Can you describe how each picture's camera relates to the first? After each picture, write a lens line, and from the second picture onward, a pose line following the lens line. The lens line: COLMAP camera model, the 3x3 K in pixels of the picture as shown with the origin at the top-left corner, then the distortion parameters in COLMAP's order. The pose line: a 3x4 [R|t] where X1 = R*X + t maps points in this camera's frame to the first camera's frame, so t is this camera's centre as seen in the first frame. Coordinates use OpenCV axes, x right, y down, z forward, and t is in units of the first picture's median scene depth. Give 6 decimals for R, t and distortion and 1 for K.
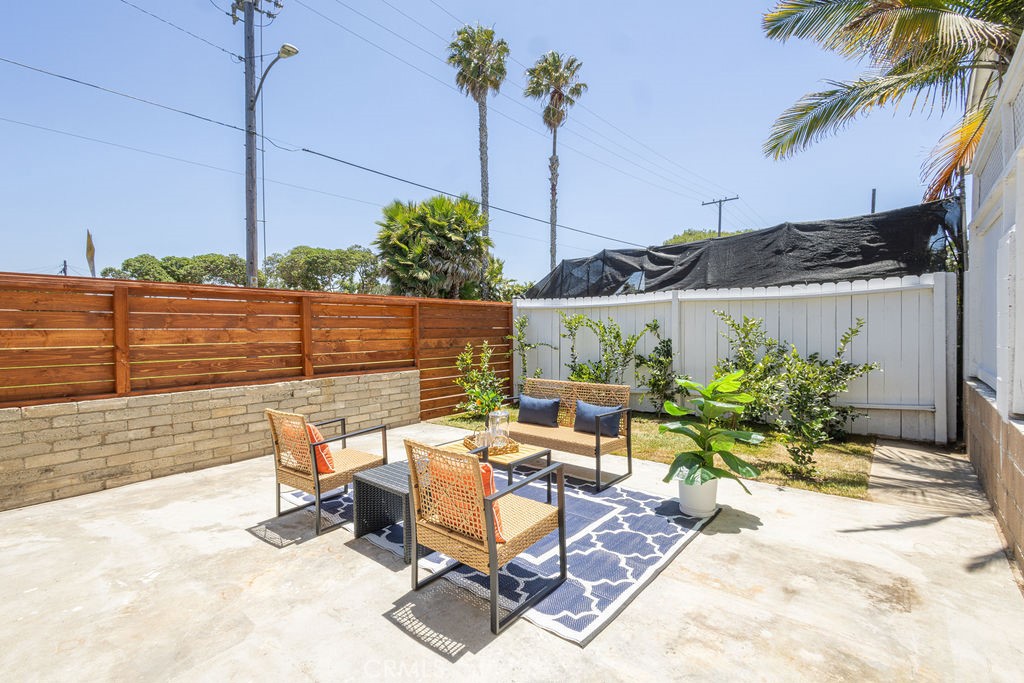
lens RADIAL K [[470.3, 0, 511.6], [0, 470.3, 334.7], [0, 0, 1]] dist [0.001773, -0.000114]
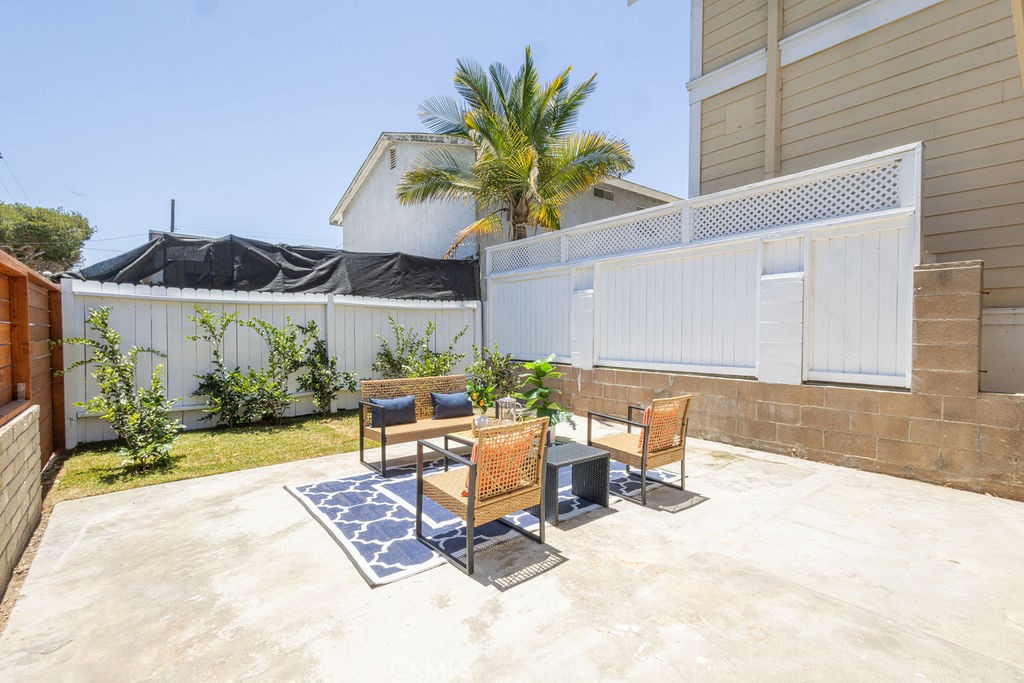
lens RADIAL K [[470.3, 0, 511.6], [0, 470.3, 334.7], [0, 0, 1]] dist [0.001773, -0.000114]
pose [[0.190596, 0.004147, 0.981660, -0.723175], [0.007282, 0.999958, -0.005639, 0.007084], [-0.981641, 0.008223, 0.190558, 0.469804]]
